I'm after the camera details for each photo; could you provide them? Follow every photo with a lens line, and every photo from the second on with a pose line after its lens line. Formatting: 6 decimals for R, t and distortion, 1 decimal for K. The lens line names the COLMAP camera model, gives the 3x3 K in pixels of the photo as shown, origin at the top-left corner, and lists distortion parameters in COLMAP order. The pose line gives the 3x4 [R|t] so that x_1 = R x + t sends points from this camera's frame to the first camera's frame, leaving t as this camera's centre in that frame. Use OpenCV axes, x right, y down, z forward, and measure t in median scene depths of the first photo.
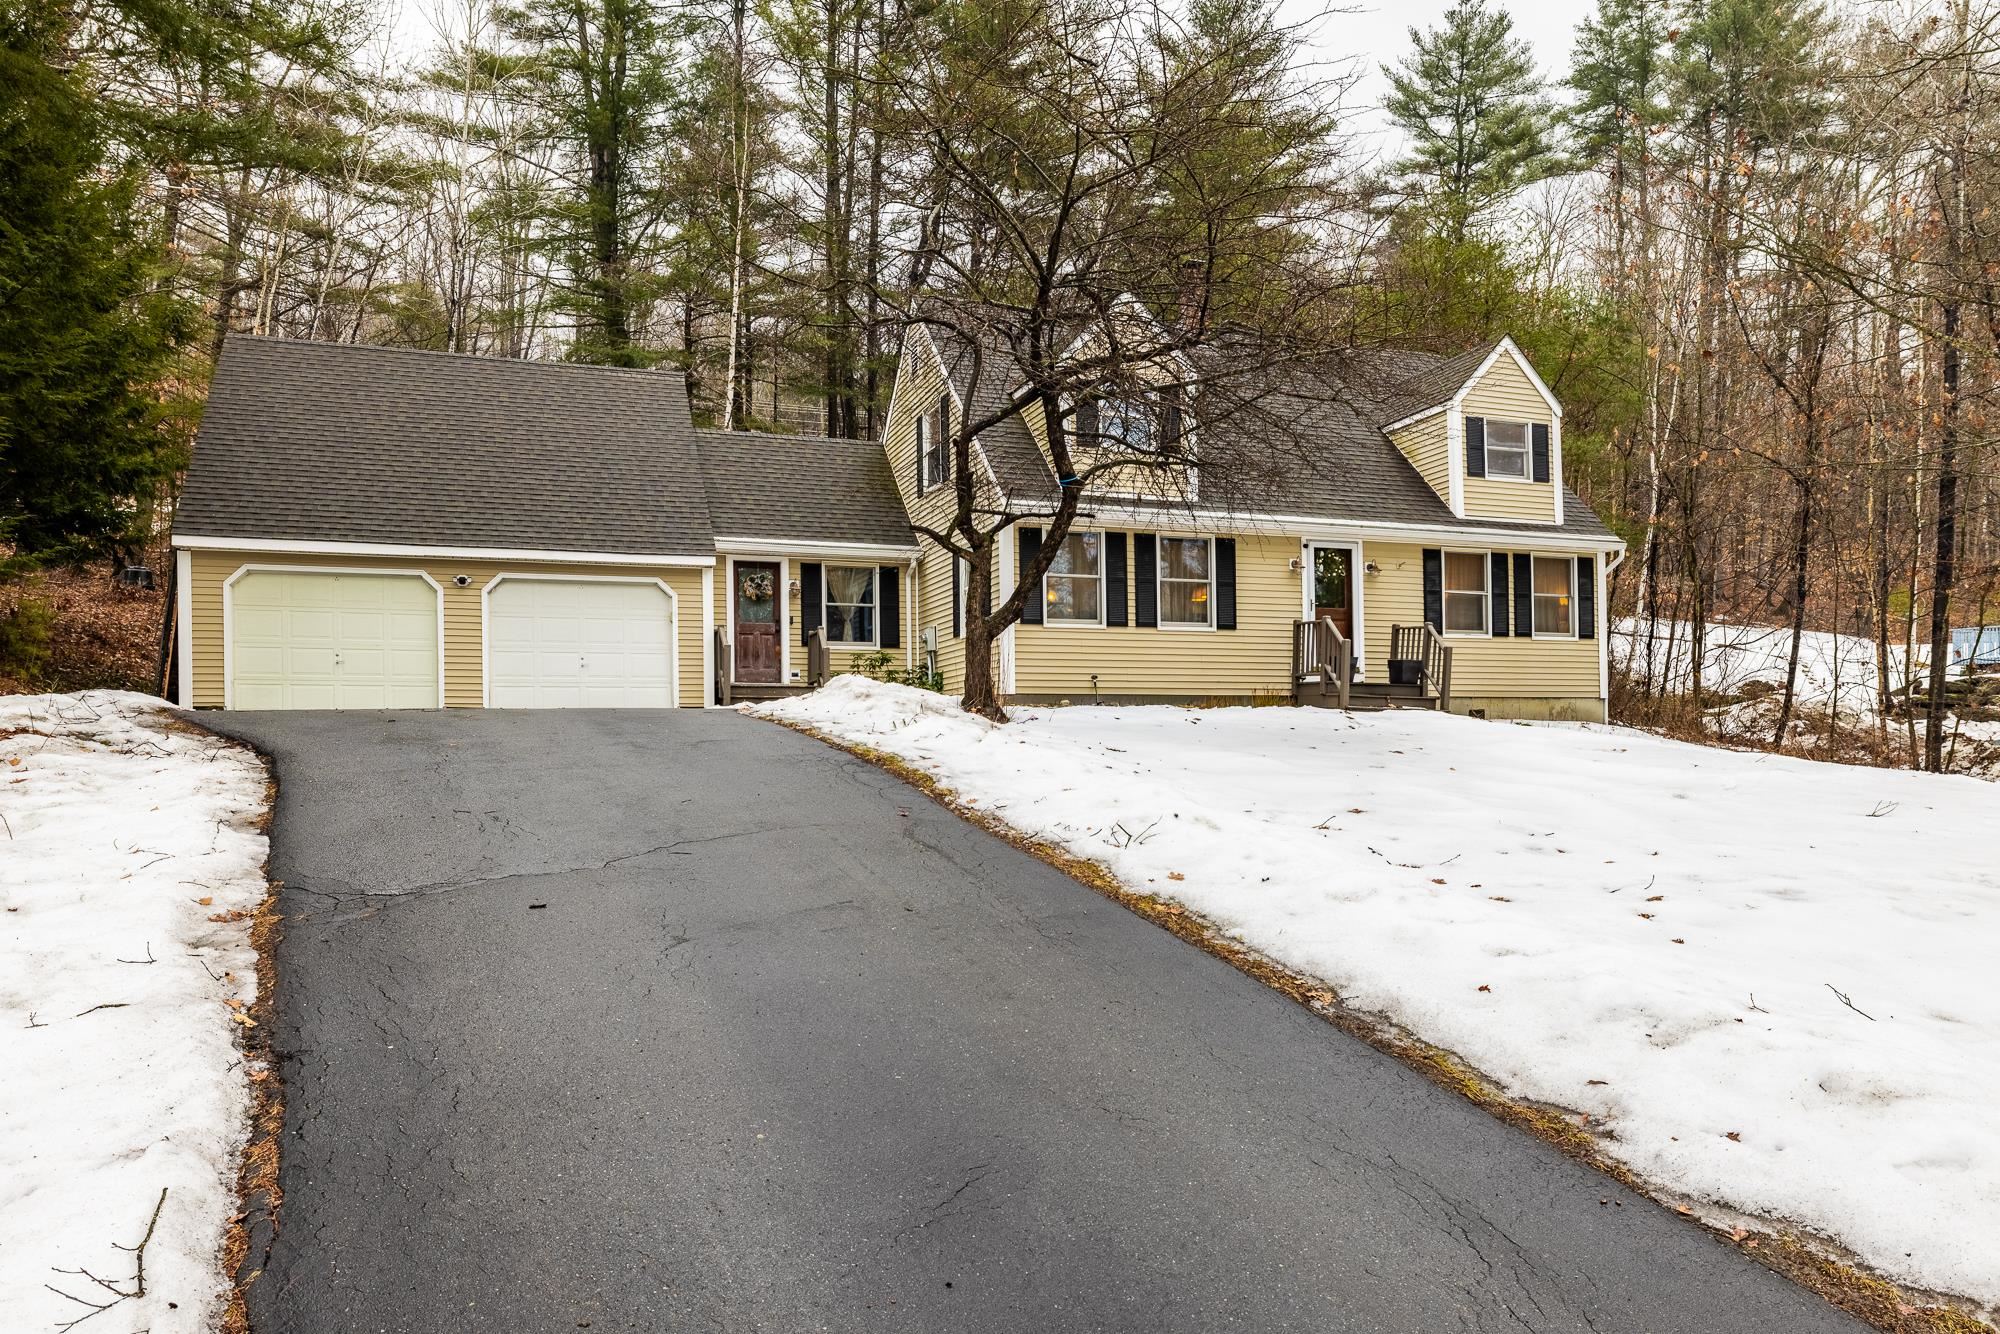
lens RADIAL K [[1250.8, 0, 1000.4], [0, 1250.8, 675.1], [0, 0, 1]] dist [0.001909, -0.001299]
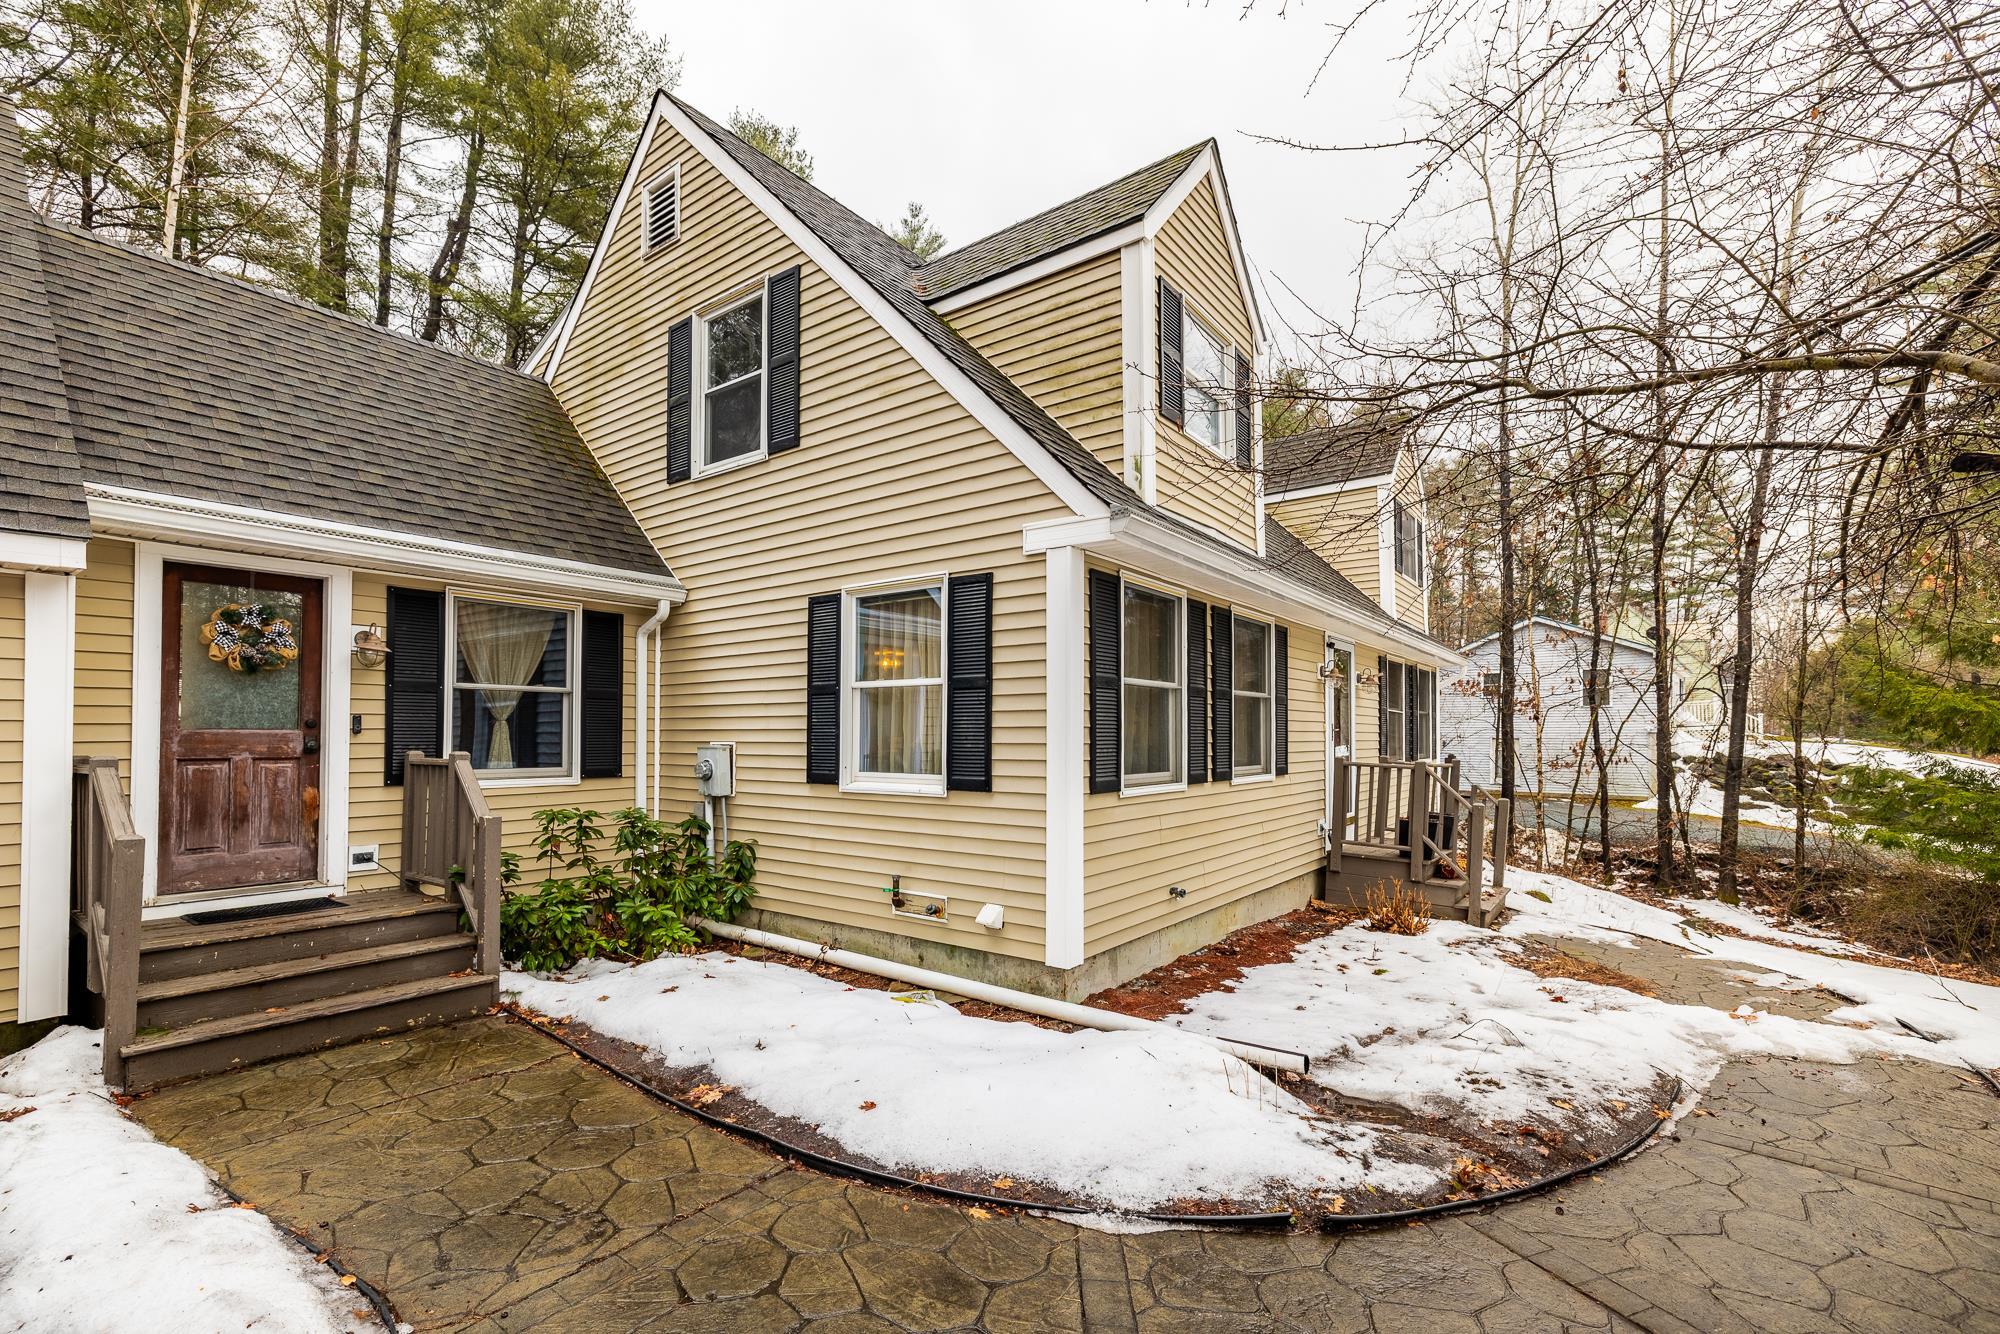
lens RADIAL K [[869.3, 0, 1051.3], [0, 869.3, 710.2], [0, 0, 1]] dist [-0.000241, 0.000007]
pose [[0.827701, 0.031058, 0.560309, -0.138635], [-0.043444, 0.999017, 0.008801, -0.060841], [-0.559485, -0.031627, 0.828237, 0.639611]]
